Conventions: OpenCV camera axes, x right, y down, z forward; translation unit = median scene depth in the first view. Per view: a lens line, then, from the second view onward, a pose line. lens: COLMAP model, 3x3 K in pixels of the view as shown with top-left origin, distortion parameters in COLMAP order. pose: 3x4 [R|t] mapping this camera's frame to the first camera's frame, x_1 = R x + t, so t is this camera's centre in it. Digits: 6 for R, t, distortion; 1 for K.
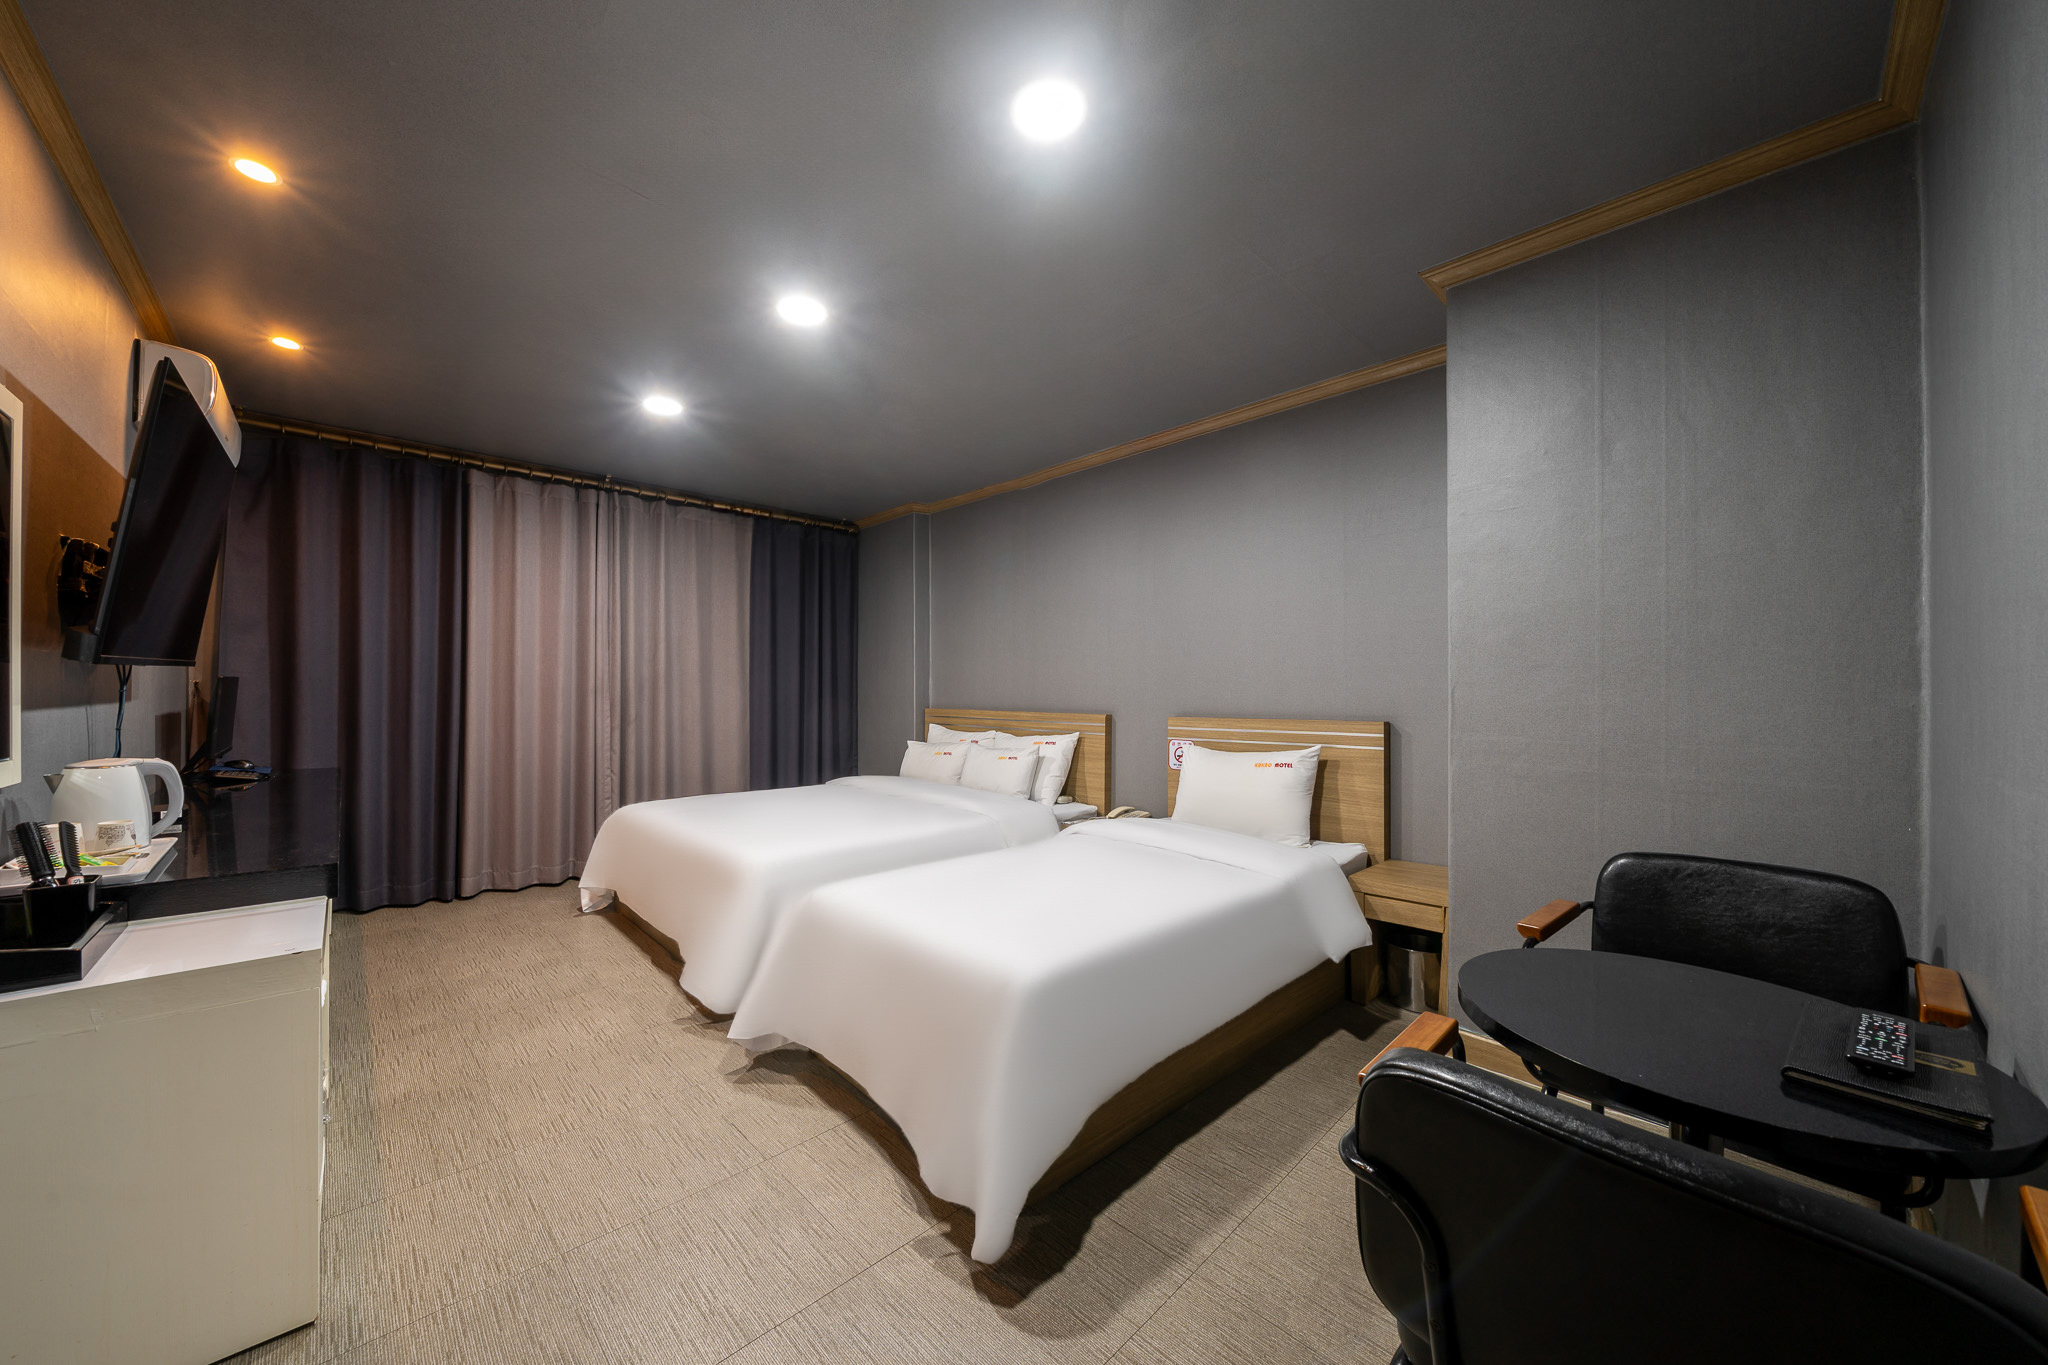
lens RADIAL K [[727.6, 0, 1026.3], [0, 727.6, 691.1], [0, 0, 1]] dist [-0.000148, 0.000029]
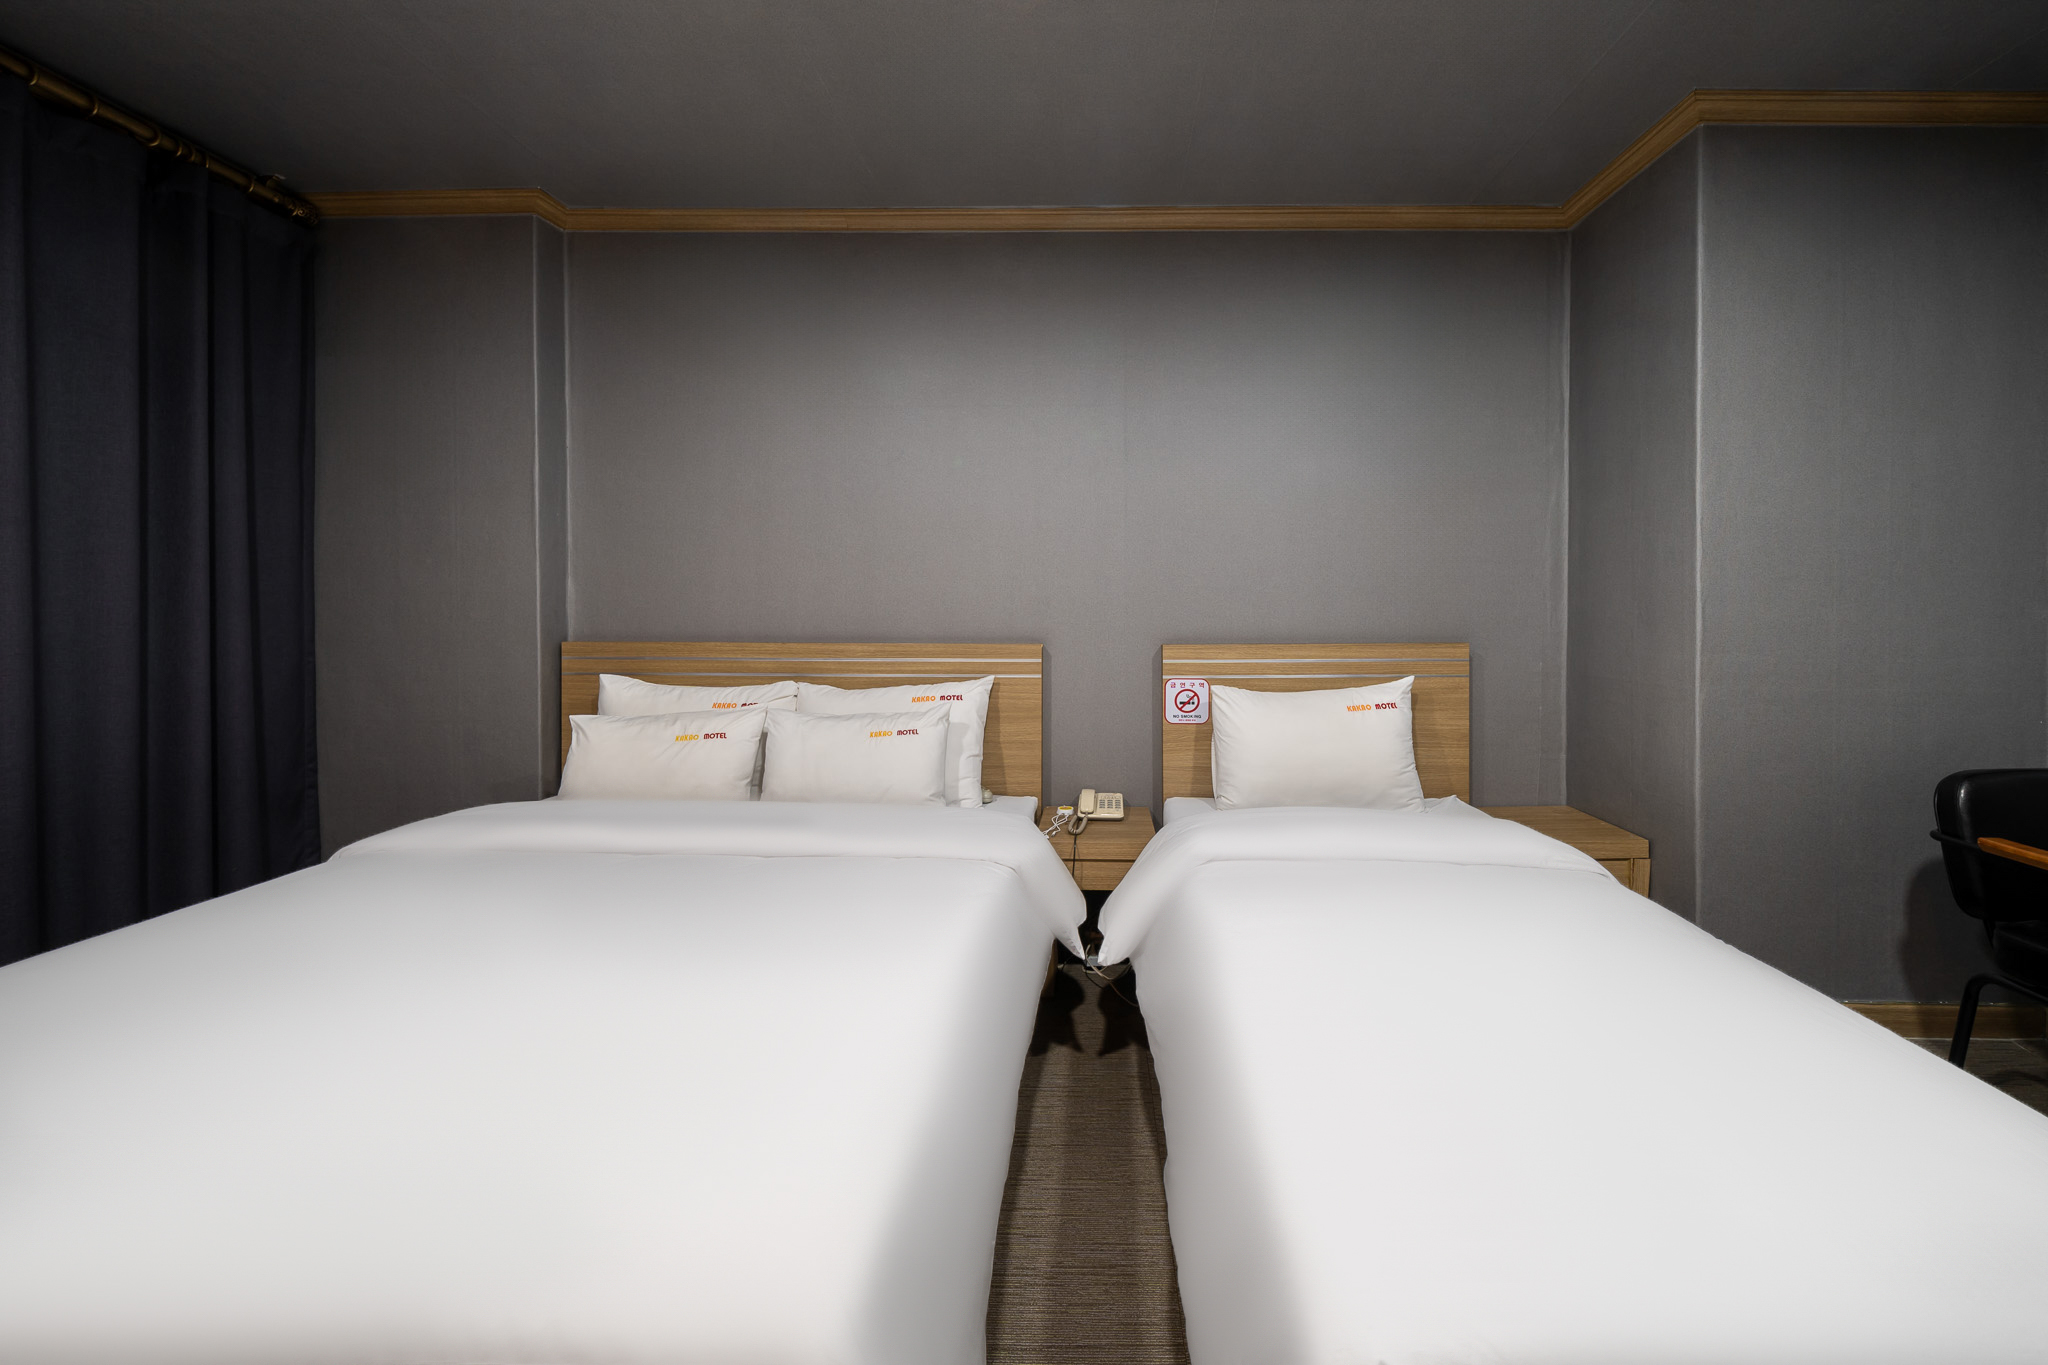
lens RADIAL K [[801.8, 0, 1080.3], [0, 801.8, 615.1], [0, 0, 1]] dist [0.000260, 0.000042]
pose [[0.702777, -0.006894, 0.711377, -0.344958], [-0.000261, 0.999950, 0.009949, 0.001170], [-0.711411, -0.007178, 0.702740, 0.503091]]
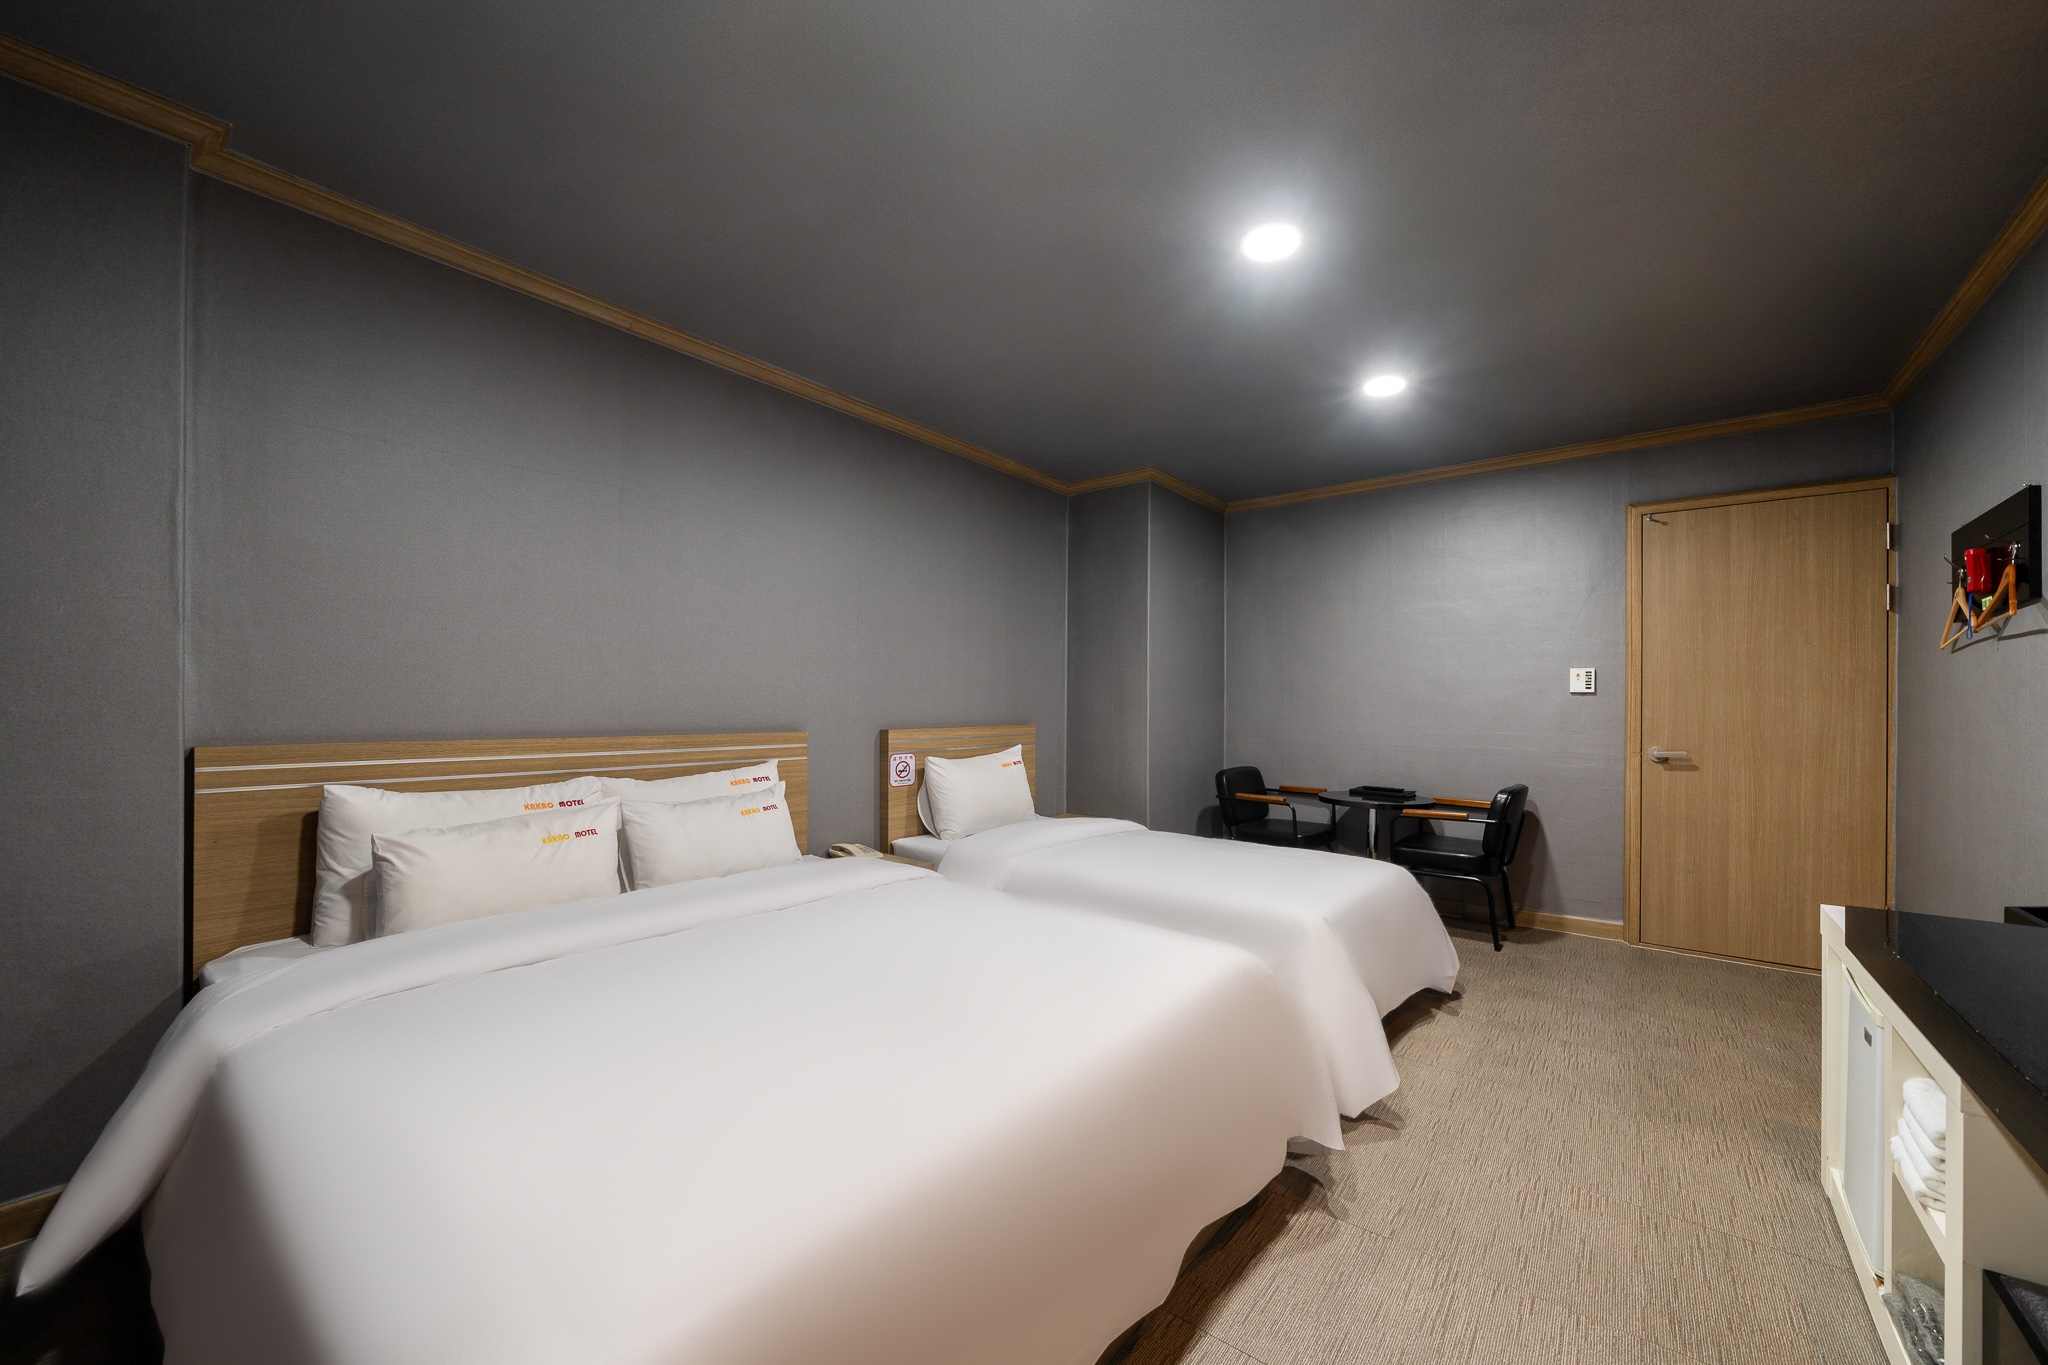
lens RADIAL K [[721.7, 0, 1084.3], [0, 721.7, 700.8], [0, 0, 1]] dist [-0.006514, -0.000043]
pose [[-0.149845, 0.000665, 0.988709, -0.672766], [-0.009255, 0.999955, -0.002076, -0.000988], [-0.988666, -0.009461, -0.149832, 0.827131]]
